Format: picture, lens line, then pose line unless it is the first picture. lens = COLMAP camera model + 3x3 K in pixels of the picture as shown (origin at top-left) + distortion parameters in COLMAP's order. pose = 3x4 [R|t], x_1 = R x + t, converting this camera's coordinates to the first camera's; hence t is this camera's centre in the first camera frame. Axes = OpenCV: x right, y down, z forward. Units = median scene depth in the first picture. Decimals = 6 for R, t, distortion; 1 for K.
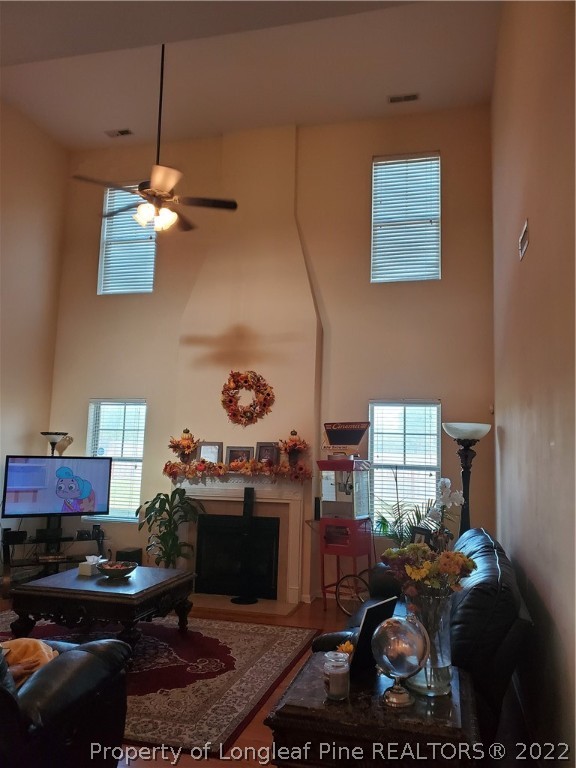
lens RADIAL K [[598.7, 0, 295.5], [0, 598.7, 377.6], [0, 0, 1]] dist [0.049786, -0.032290]
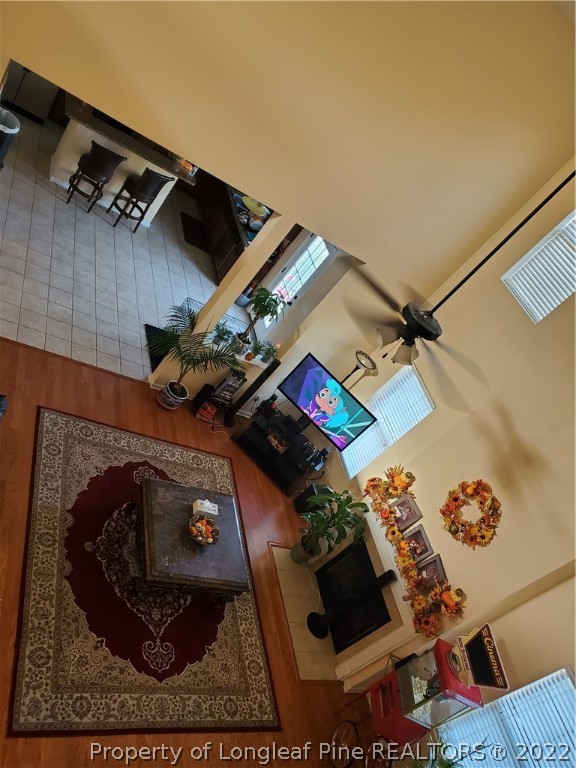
lens RADIAL K [[598.7, 0, 287.4], [0, 598.7, 384.0], [0, 0, 1]] dist [0.049786, -0.032290]
pose [[0.410060, 0.751607, -0.516660, 0.113550], [-0.487462, 0.659388, 0.572353, -0.453233], [0.770864, 0.017153, 0.636768, 0.292440]]
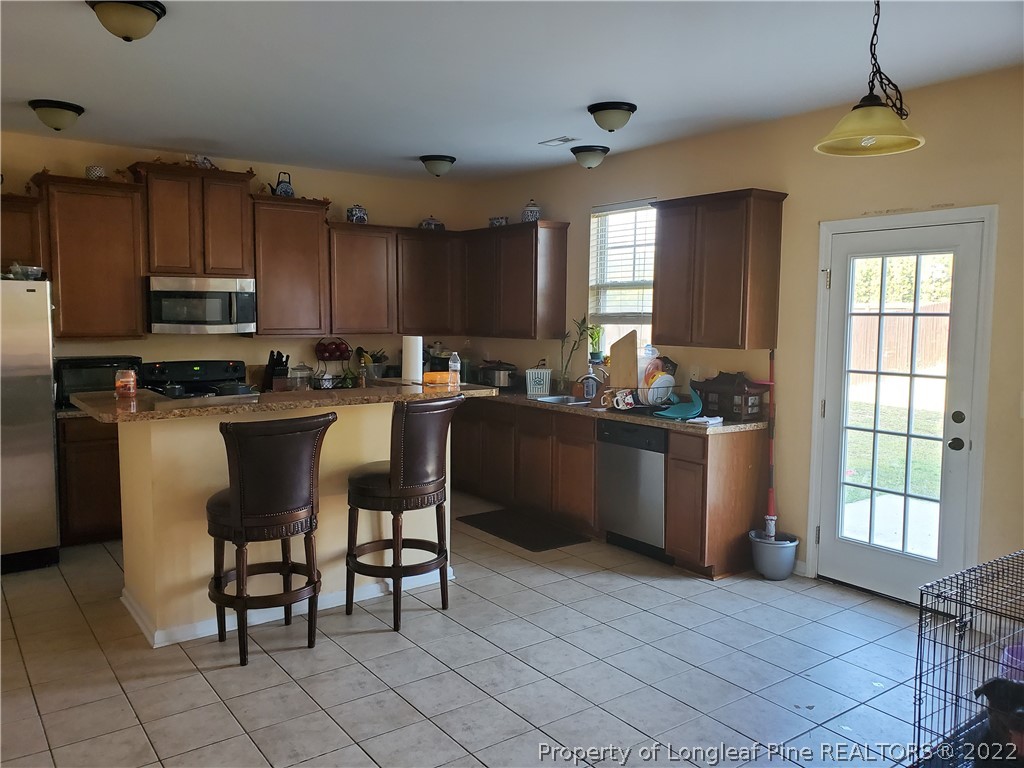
lens RADIAL K [[798.3, 0, 505.5], [0, 798.3, 379.4], [0, 0, 1]] dist [0.049786, -0.032290]
pose [[0.765735, 0.034969, -0.642205, -0.632048], [0.095922, 0.981144, 0.167798, 0.041854], [0.635963, -0.190090, 0.747942, 0.516191]]
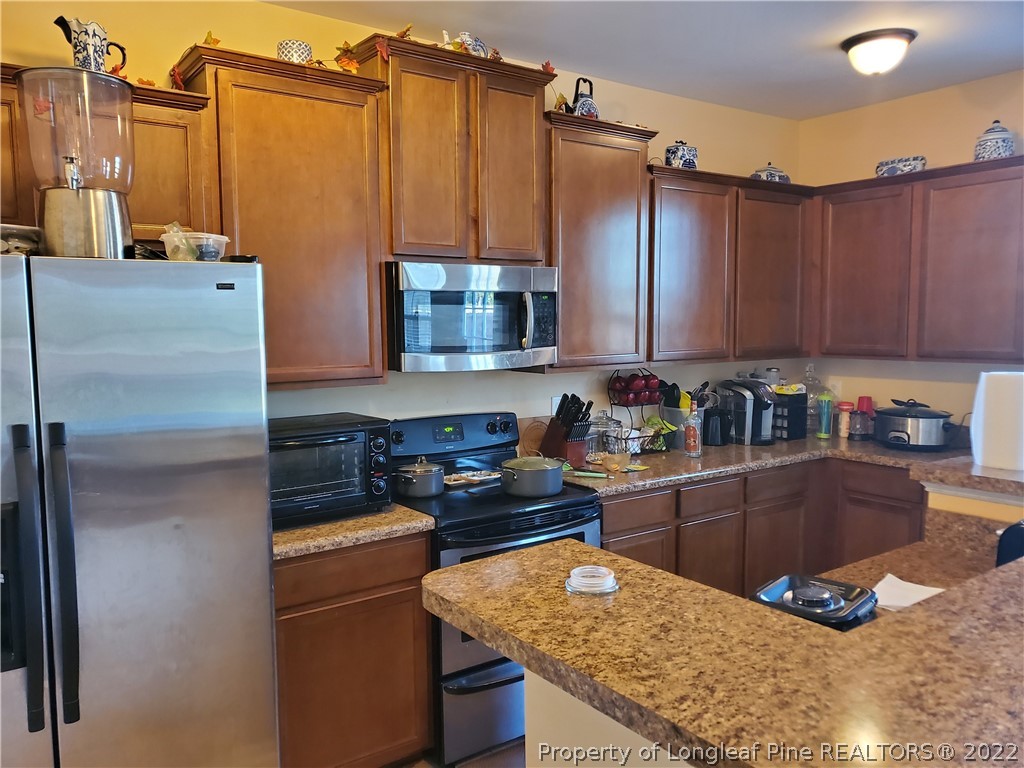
lens RADIAL K [[798.3, 0, 511.7], [0, 798.3, 386.7], [0, 0, 1]] dist [0.049786, -0.032290]
pose [[0.770383, 0.020911, -0.637238, -1.149417], [0.112025, 0.979474, 0.167574, 0.042571], [0.627662, -0.200483, 0.752228, 0.634121]]
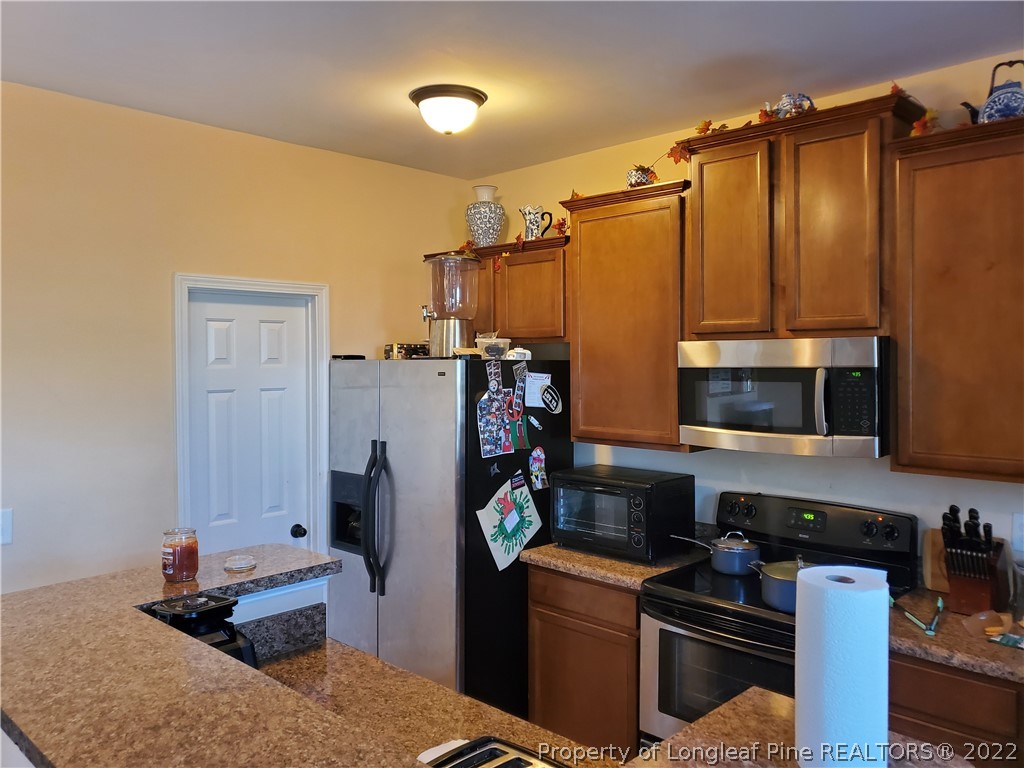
lens RADIAL K [[798.3, 0, 498.6], [0, 798.3, 374.7], [0, 0, 1]] dist [0.049786, -0.032290]
pose [[-0.503339, -0.004390, -0.864078, -1.012214], [0.104757, 0.992301, -0.066064, 0.081426], [0.857716, -0.123770, -0.499004, 1.080908]]
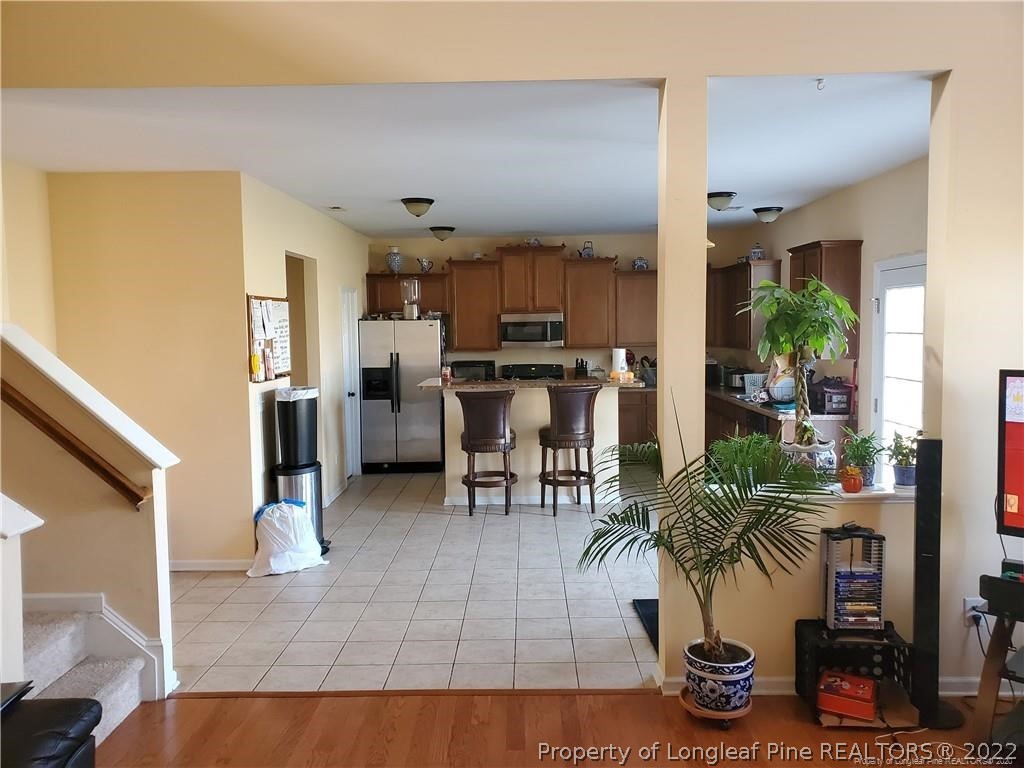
lens RADIAL K [[798.3, 0, 515.4], [0, 798.3, 375.9], [0, 0, 1]] dist [0.049786, -0.032290]
pose [[0.225323, 0.035128, -0.973651, -0.062402], [0.146122, 0.986828, 0.069419, 0.056288], [0.963264, -0.157913, 0.217222, 0.631270]]
